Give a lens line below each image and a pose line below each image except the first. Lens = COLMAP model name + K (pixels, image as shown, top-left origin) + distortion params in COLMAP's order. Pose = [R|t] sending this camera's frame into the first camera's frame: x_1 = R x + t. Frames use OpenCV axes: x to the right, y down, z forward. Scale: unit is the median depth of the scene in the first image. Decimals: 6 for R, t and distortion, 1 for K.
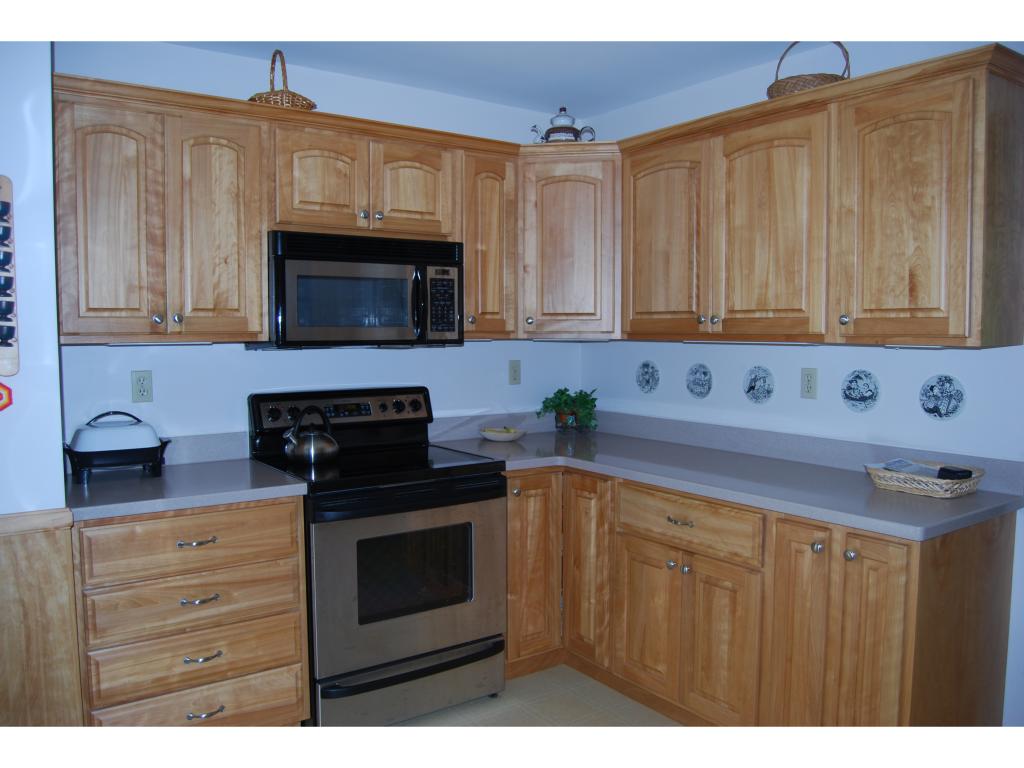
lens RADIAL K [[813.2, 0, 512.0], [0, 813.2, 384.0], [0, 0, 1]] dist [-0.070331, 0.005751]
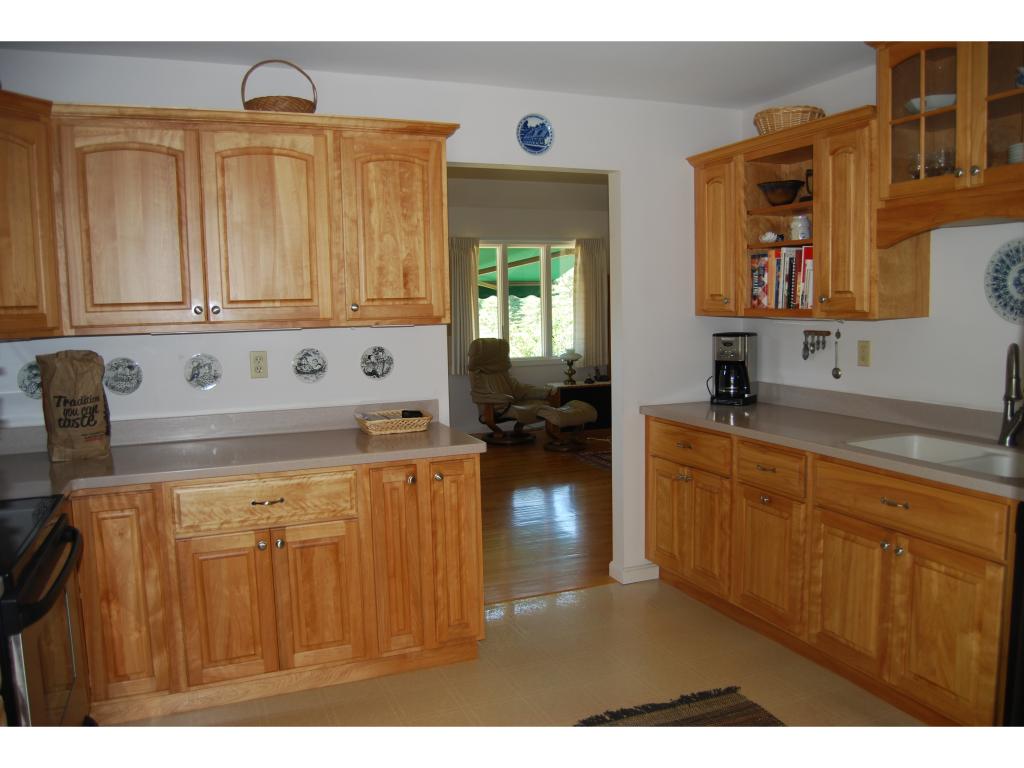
lens RADIAL K [[813.2, 0, 512.0], [0, 813.2, 384.0], [0, 0, 1]] dist [-0.070331, 0.005751]
pose [[0.223914, -0.101476, 0.969312, -0.746060], [0.088457, 0.992576, 0.083478, -0.042357], [-0.970586, 0.067050, 0.231228, 0.451189]]
